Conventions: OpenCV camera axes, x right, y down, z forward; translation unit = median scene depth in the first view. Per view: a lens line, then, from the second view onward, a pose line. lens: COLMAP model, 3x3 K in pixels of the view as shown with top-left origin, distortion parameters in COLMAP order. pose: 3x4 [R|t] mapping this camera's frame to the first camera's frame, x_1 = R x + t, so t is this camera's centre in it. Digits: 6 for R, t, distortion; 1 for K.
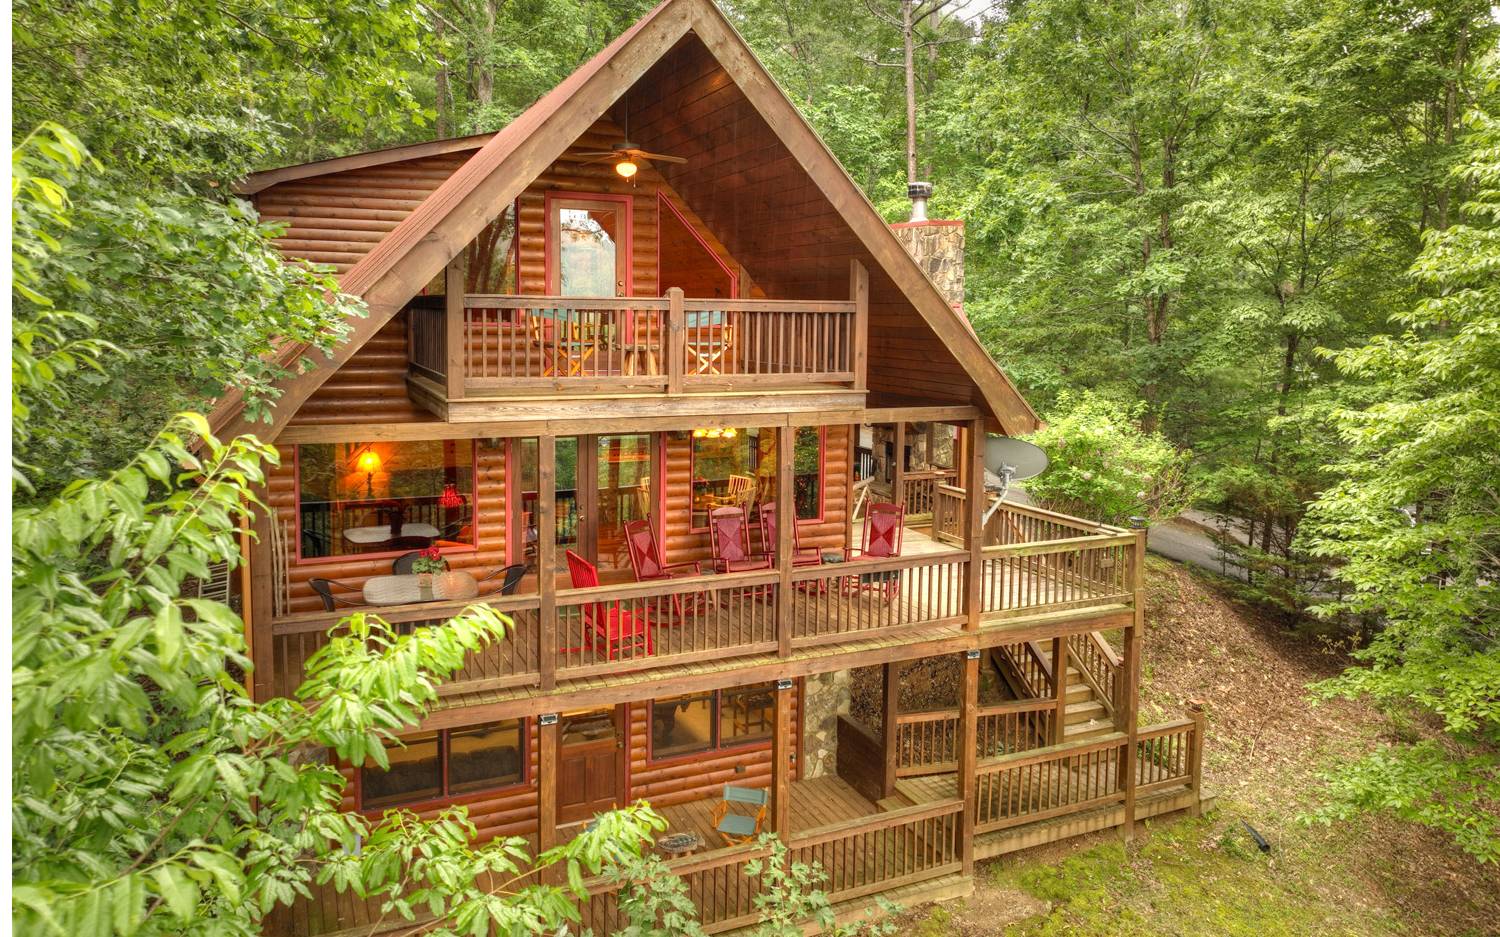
lens RADIAL K [[1035.0, 0, 754.8], [0, 1035.0, 409.1], [0, 0, 1]] dist [-0.000748, -0.000453]
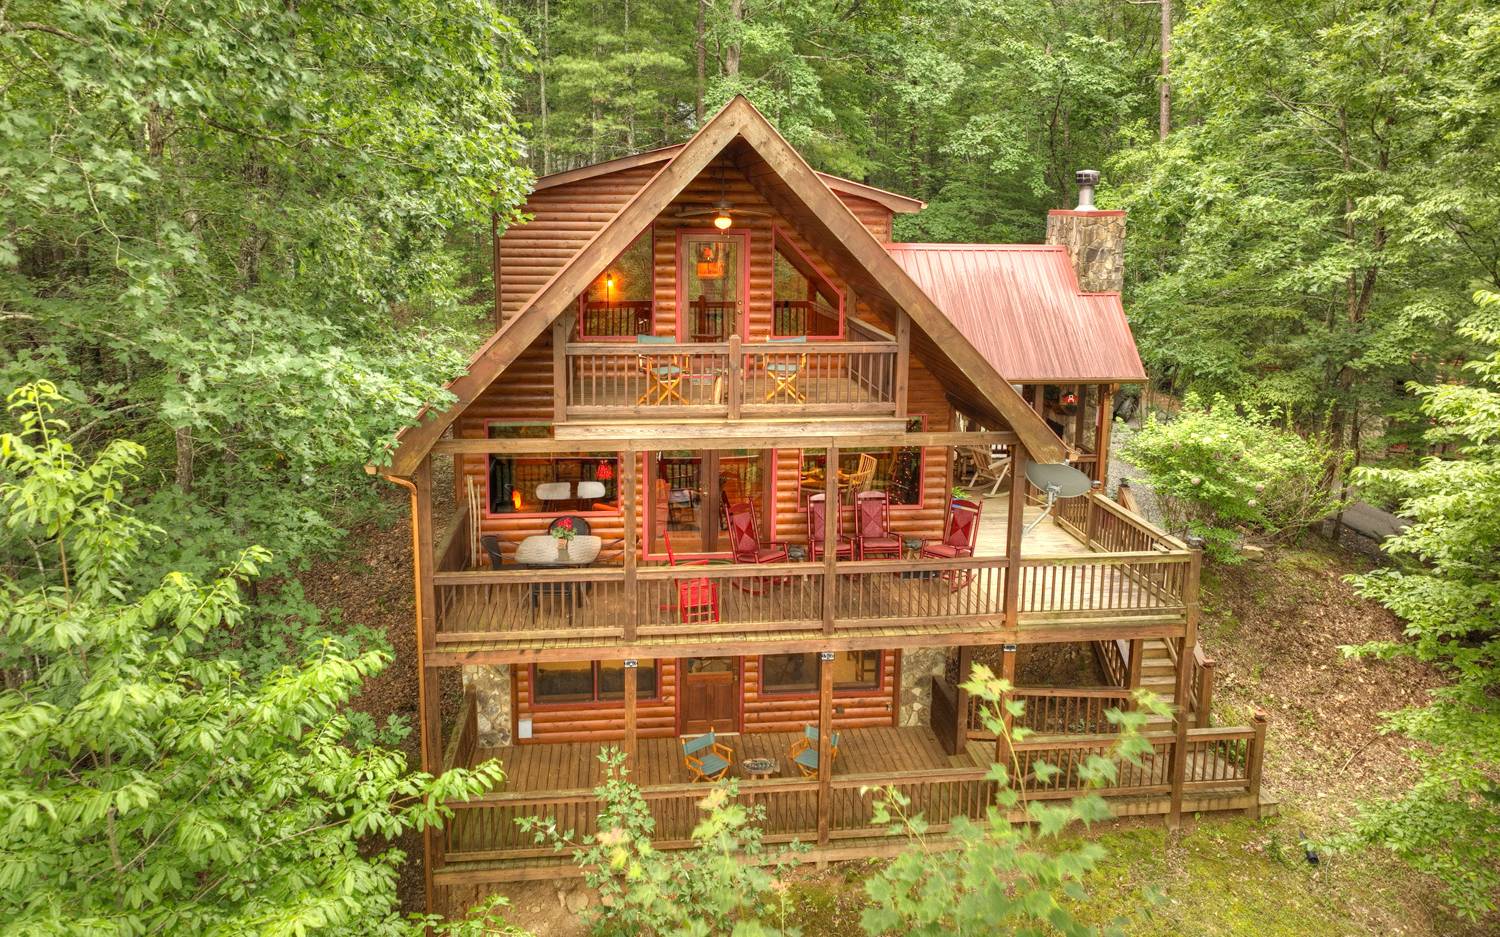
lens RADIAL K [[1030.9, 0, 743.8], [0, 1030.9, 377.8], [0, 0, 1]] dist [-0.033236, 0.039858]
pose [[0.950212, 0.048014, -0.307884, 0.242414], [-0.026698, 0.996969, 0.073078, -0.120870], [0.310460, -0.061220, 0.948613, -0.128005]]
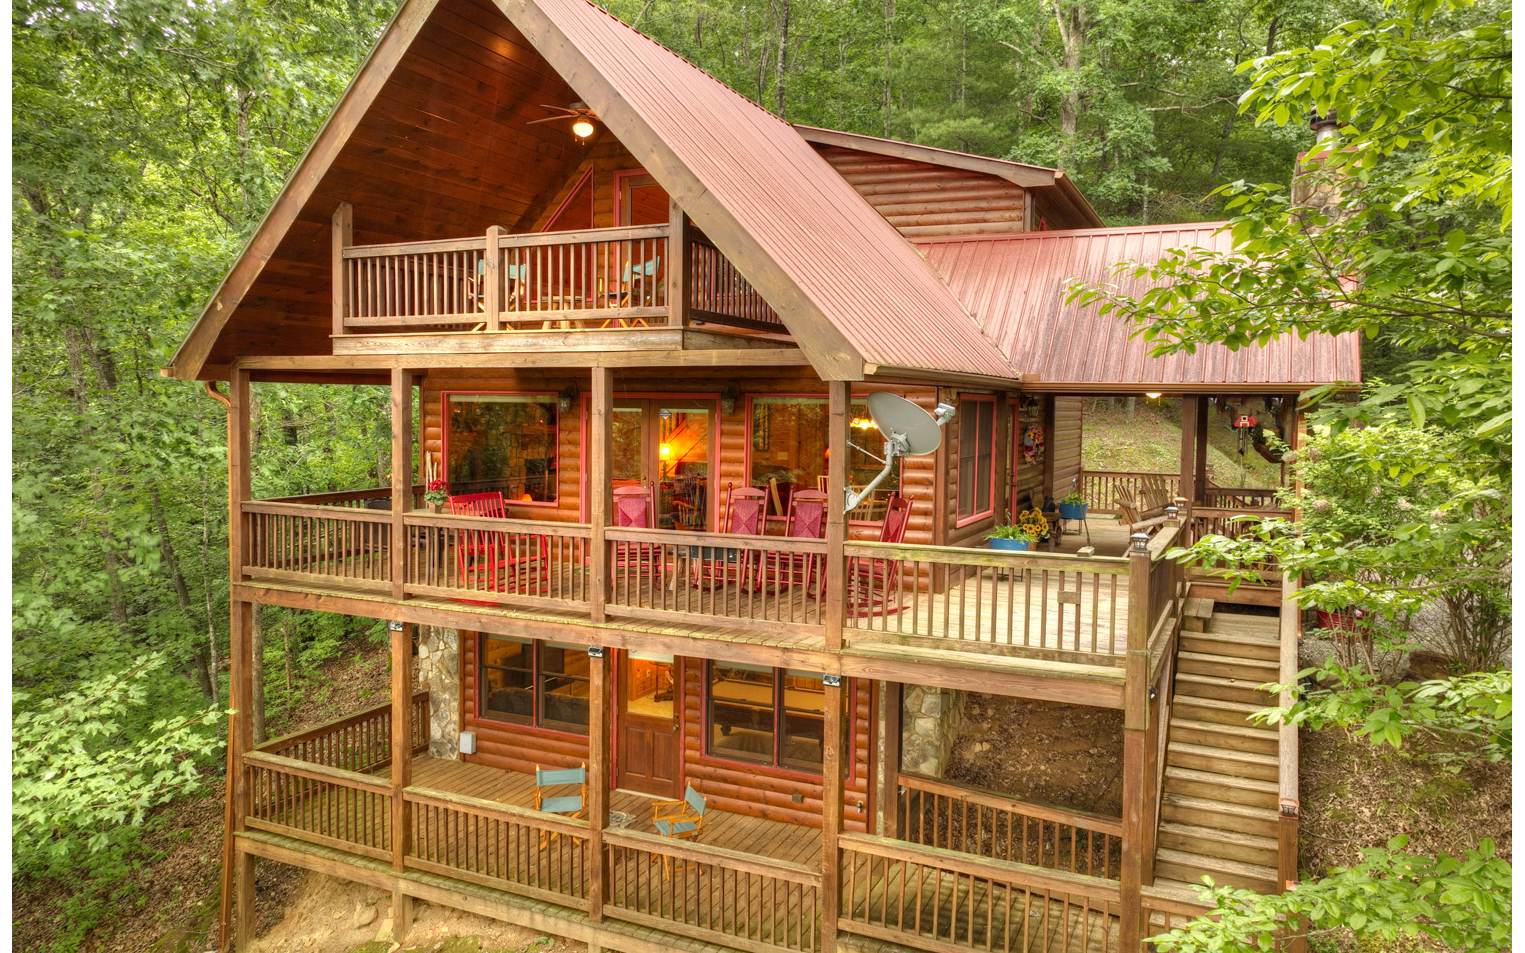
lens RADIAL K [[1049.1, 0, 762.5], [0, 1049.1, 476.5], [0, 0, 1]] dist [0.000160, 0.000077]
pose [[0.645983, 0.044221, -0.762070, 0.686890], [-0.068628, 0.997642, -0.000283, 0.084644], [0.760261, 0.052482, 0.647495, 0.419106]]
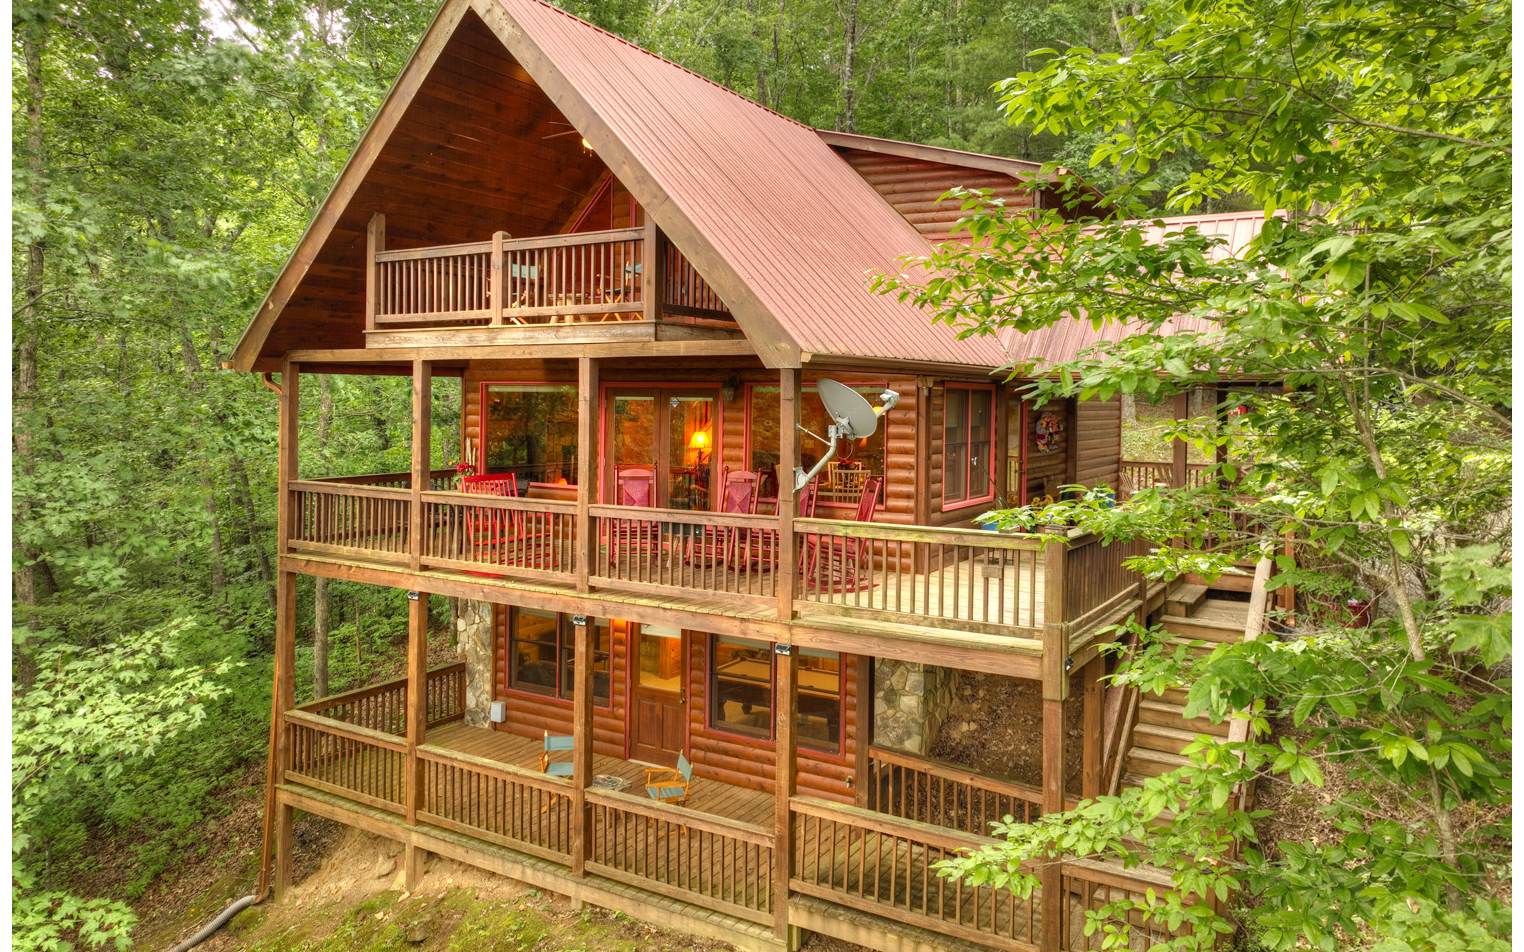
lens RADIAL K [[1051.5, 0, 766.8], [0, 1051.5, 415.7], [0, 0, 1]] dist [-0.000748, -0.000453]
pose [[0.563773, 0.004362, -0.825918, 0.797905], [-0.074356, 0.996193, -0.045495, 0.086548], [0.822576, 0.087061, 0.561952, 0.471489]]
